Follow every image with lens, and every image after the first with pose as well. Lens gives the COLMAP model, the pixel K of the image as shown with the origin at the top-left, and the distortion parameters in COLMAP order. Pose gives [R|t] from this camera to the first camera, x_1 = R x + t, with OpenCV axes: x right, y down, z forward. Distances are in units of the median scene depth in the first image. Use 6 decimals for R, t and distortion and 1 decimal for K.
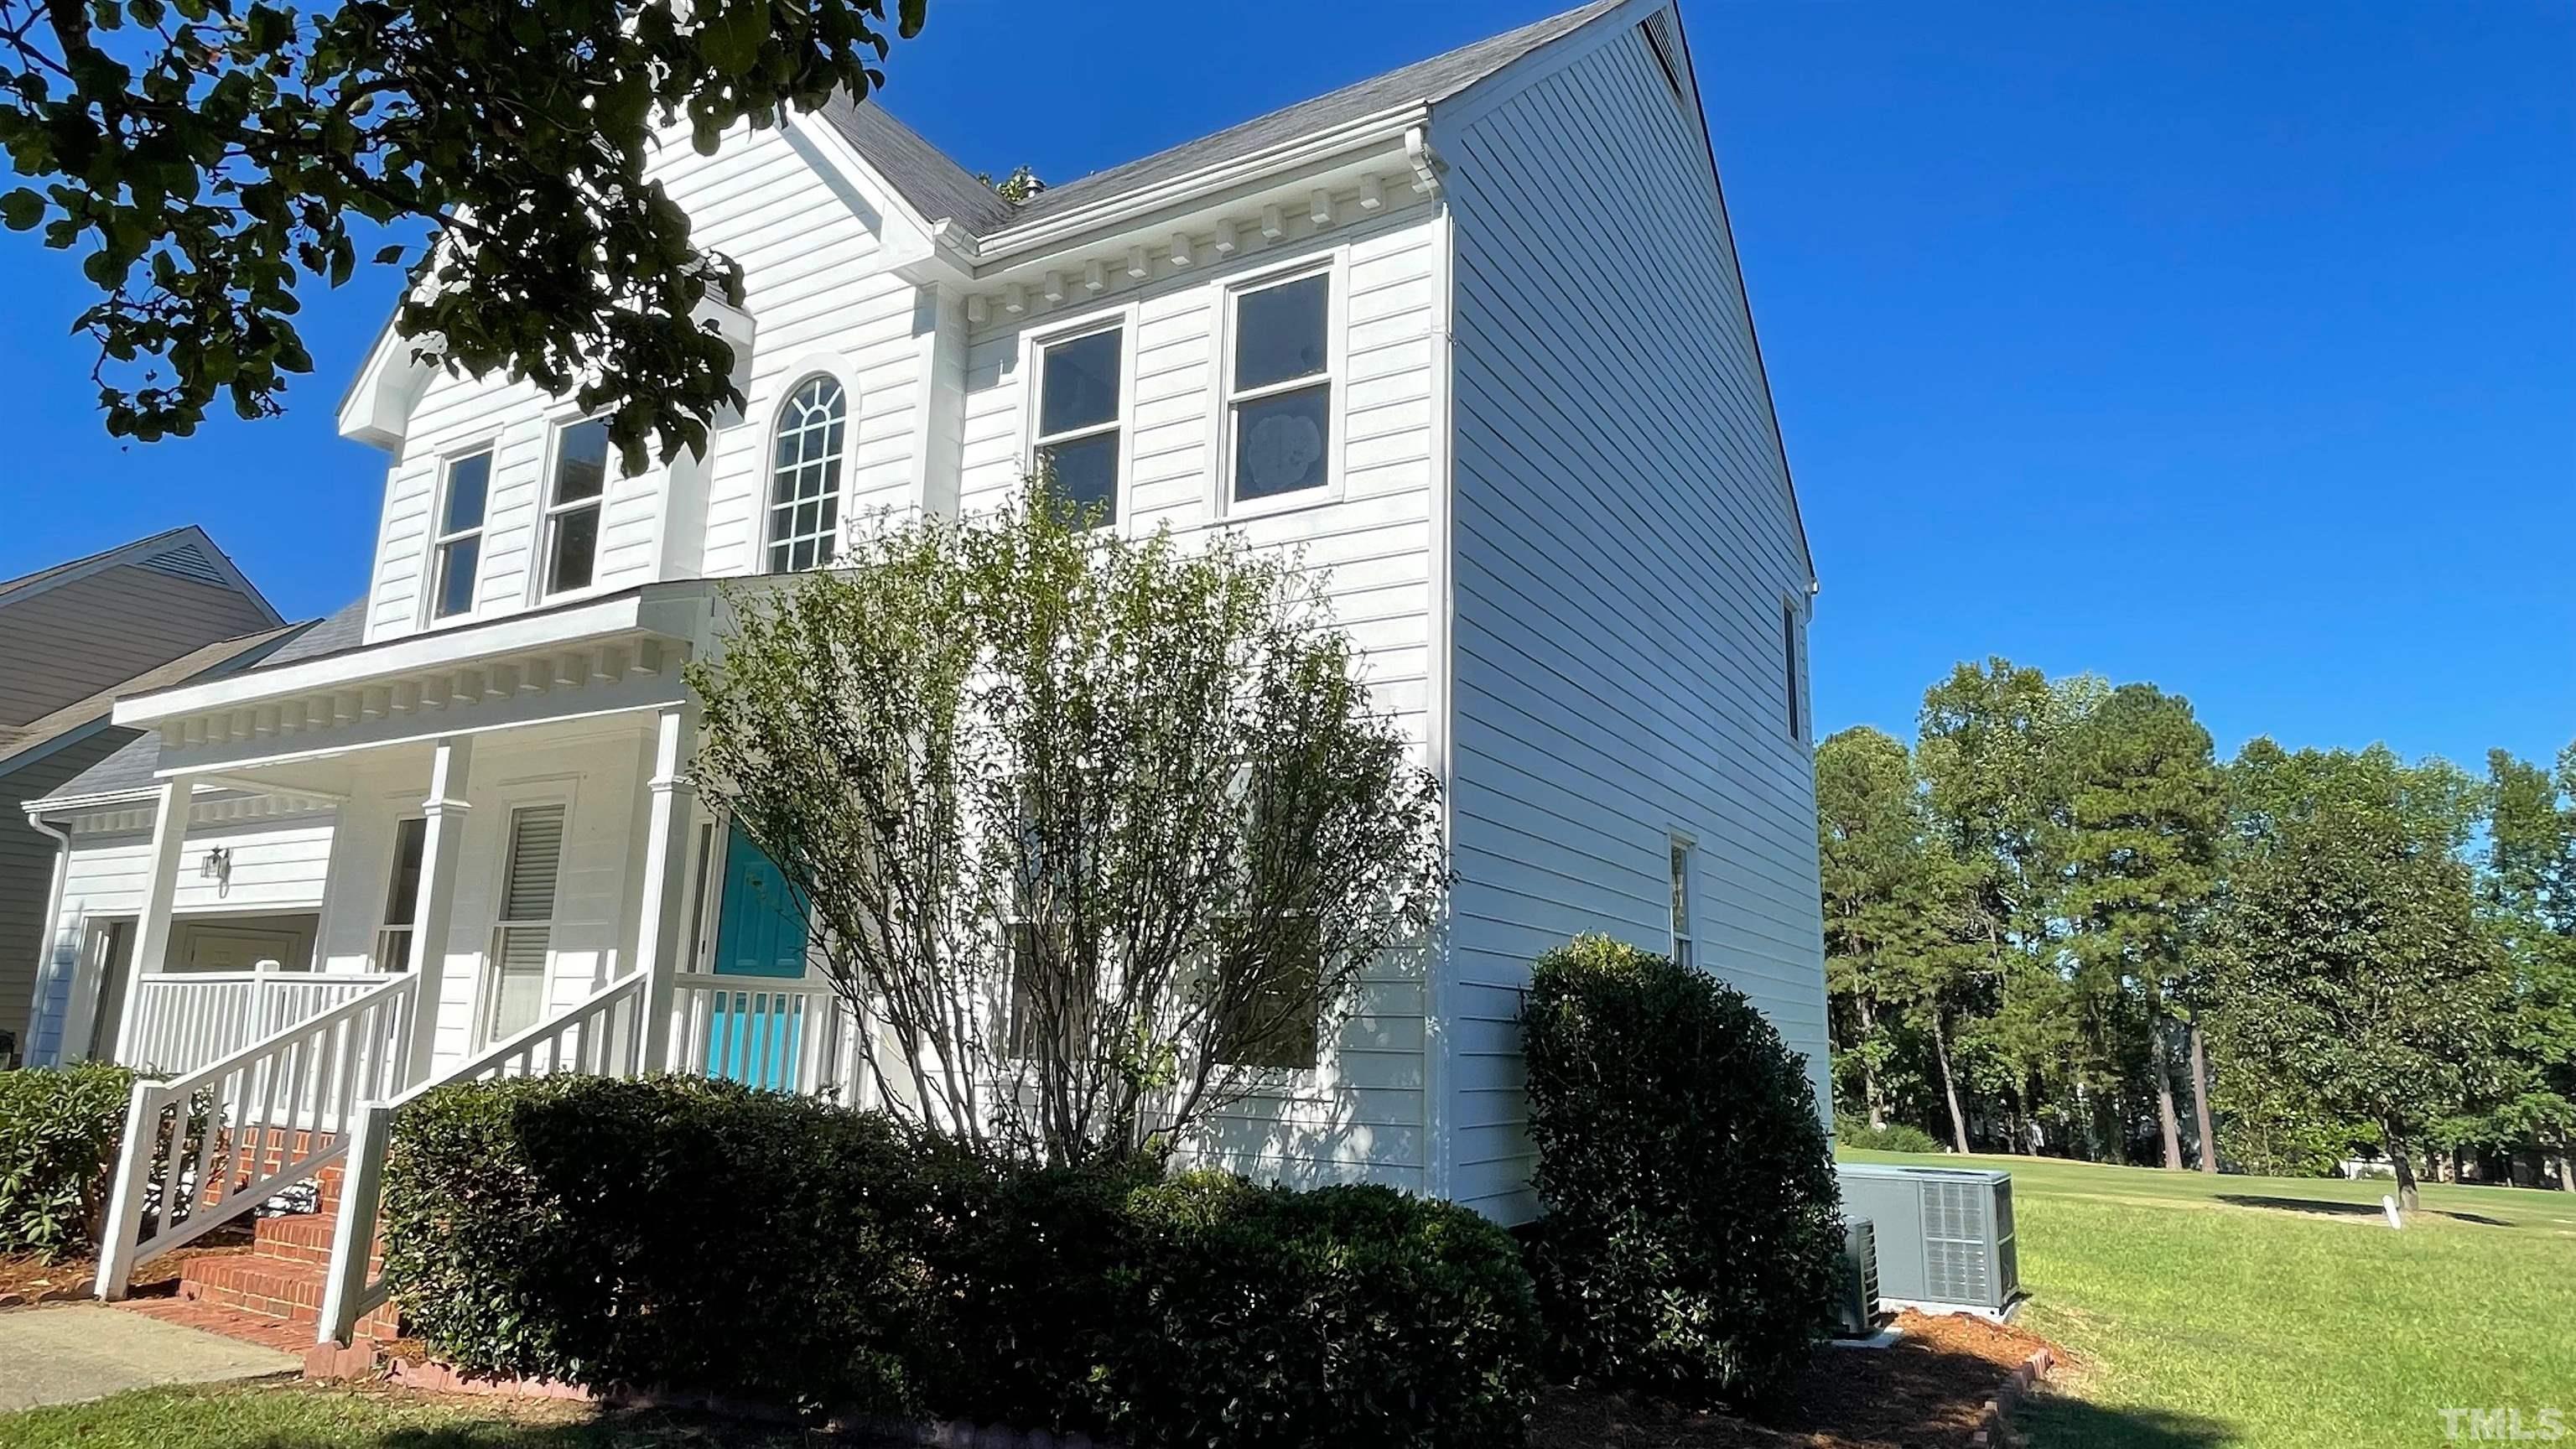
lens RADIAL K [[1522.4, 0, 1286.4], [0, 1522.4, 724.8], [0, 0, 1]] dist [-0.001448, 0.000154]
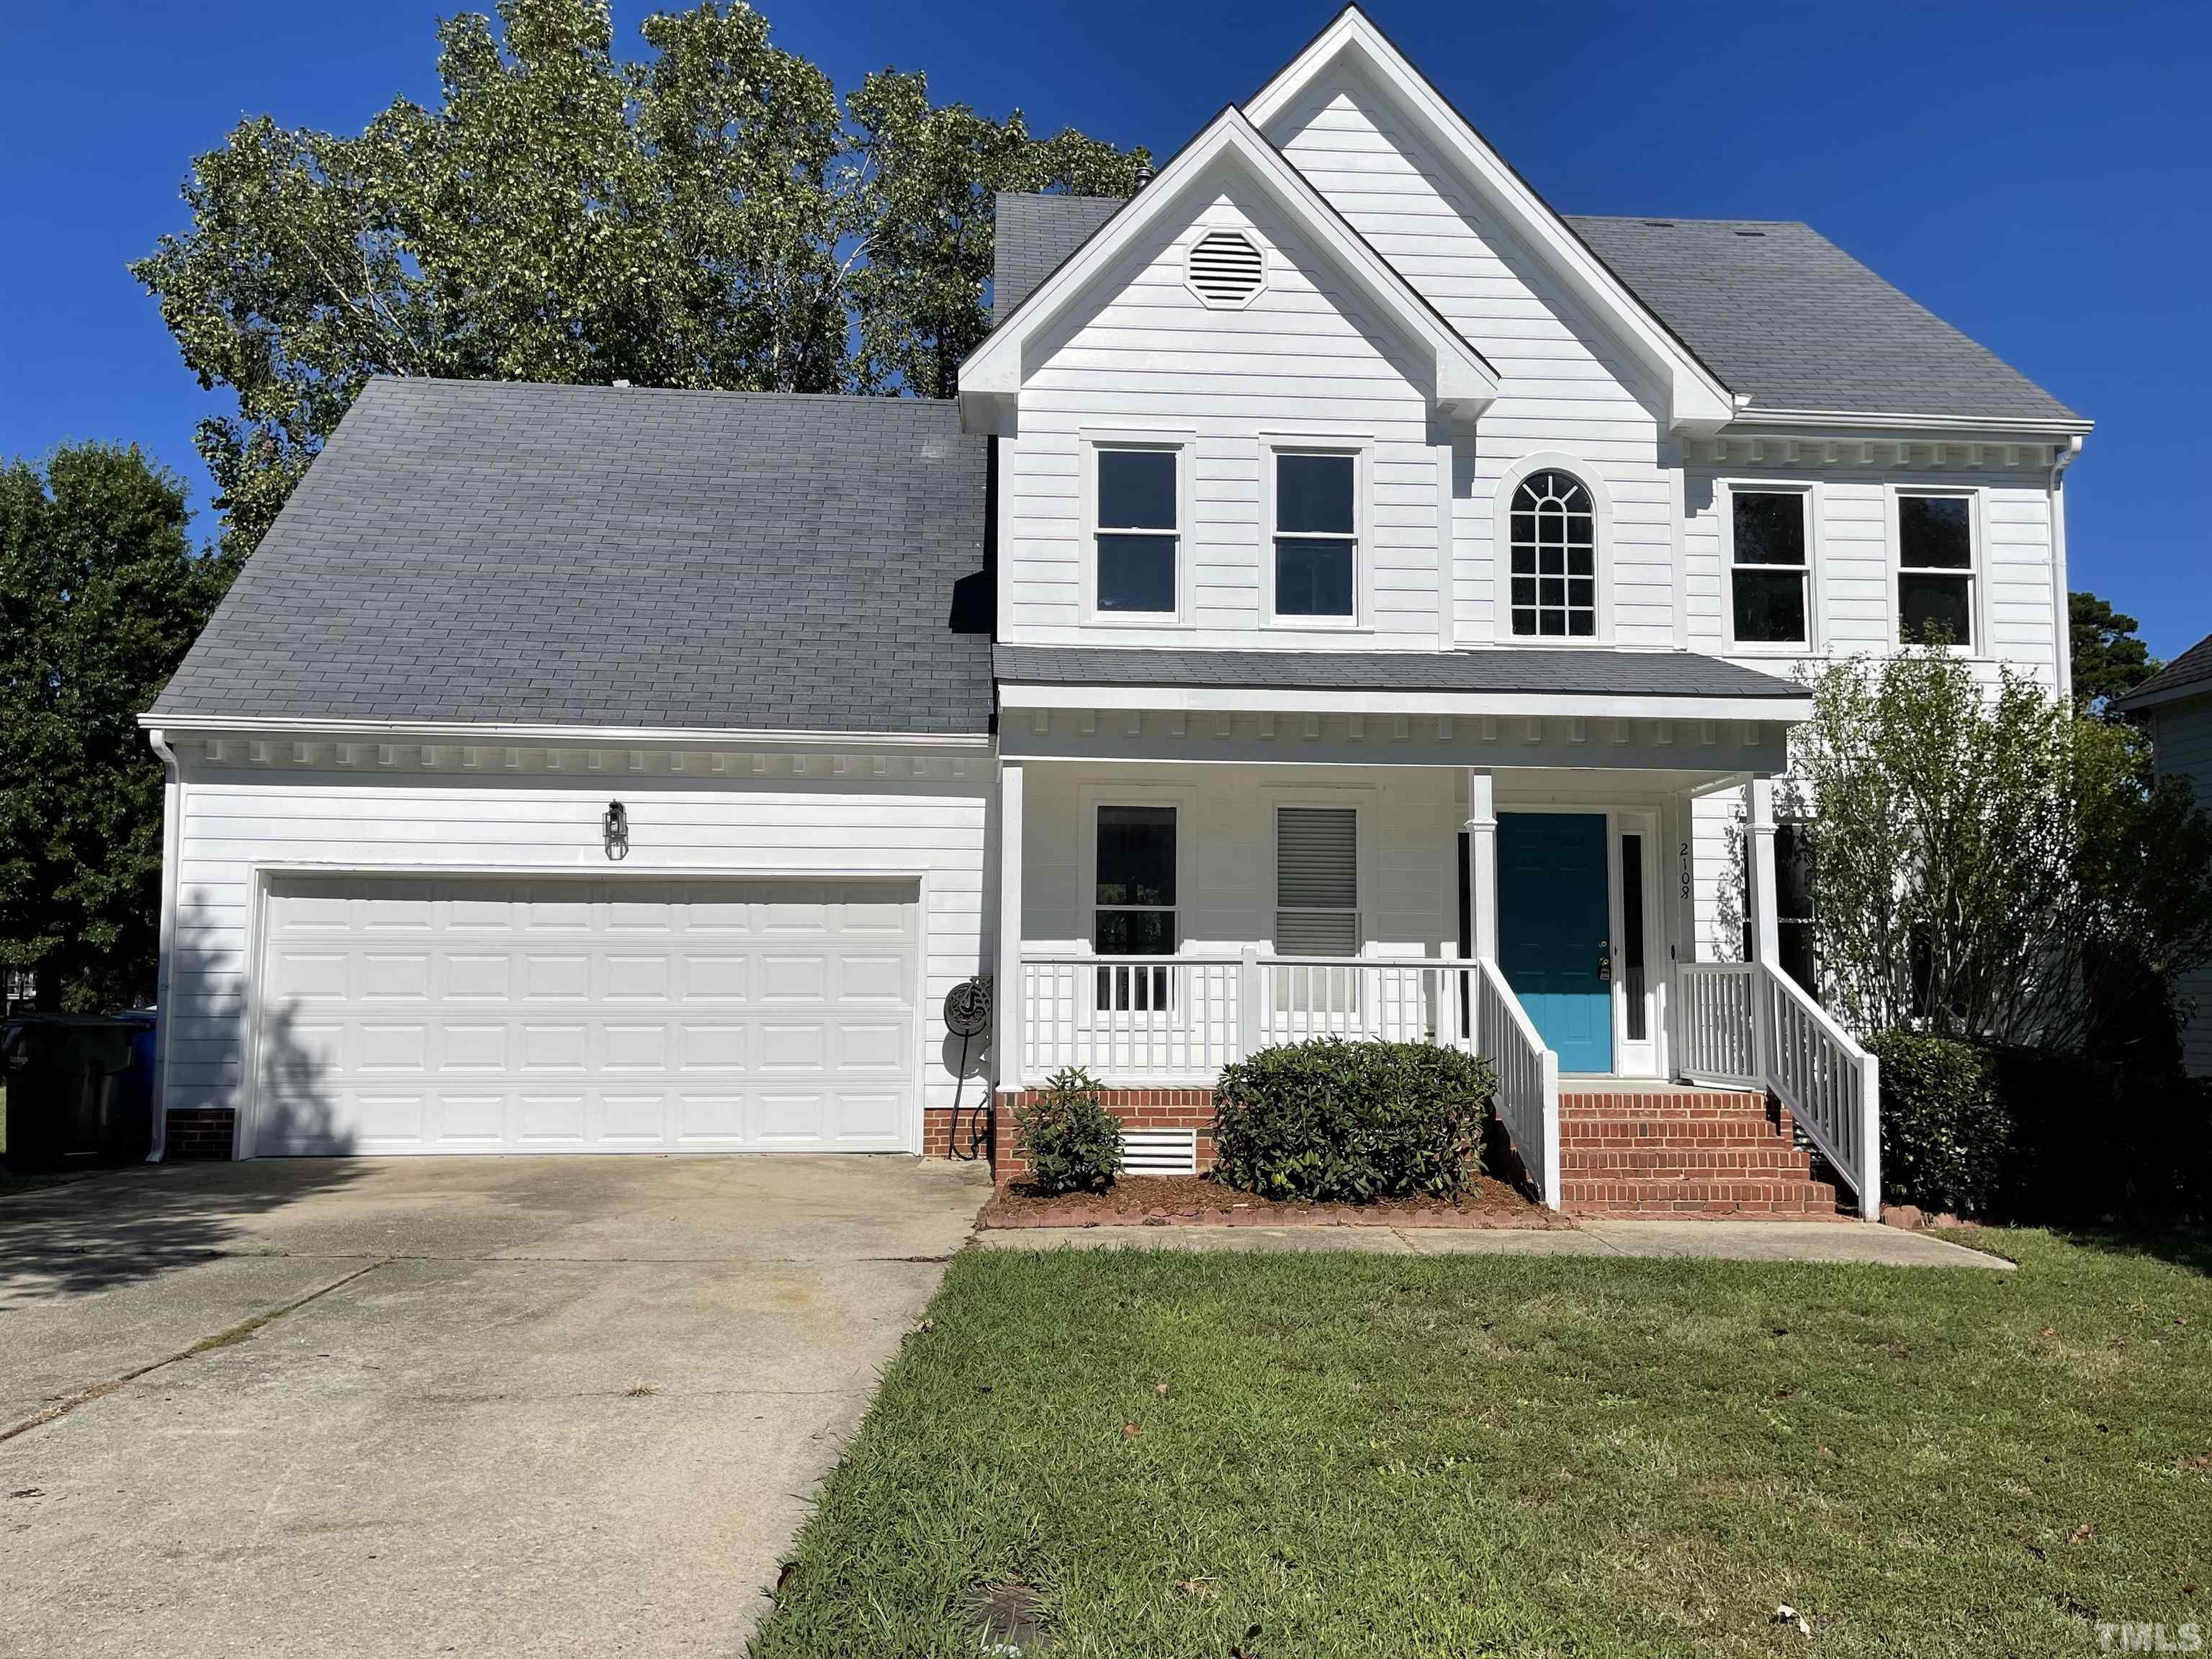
lens RADIAL K [[1699.5, 0, 1104.7], [0, 1699.5, 832.7], [0, 0, 1]] dist [0.026082, -0.001418]
pose [[0.816731, 0.038735, 0.575717, -1.372359], [-0.104522, 0.991170, 0.081590, -0.015416], [-0.567473, -0.126812, 0.813568, 0.051082]]
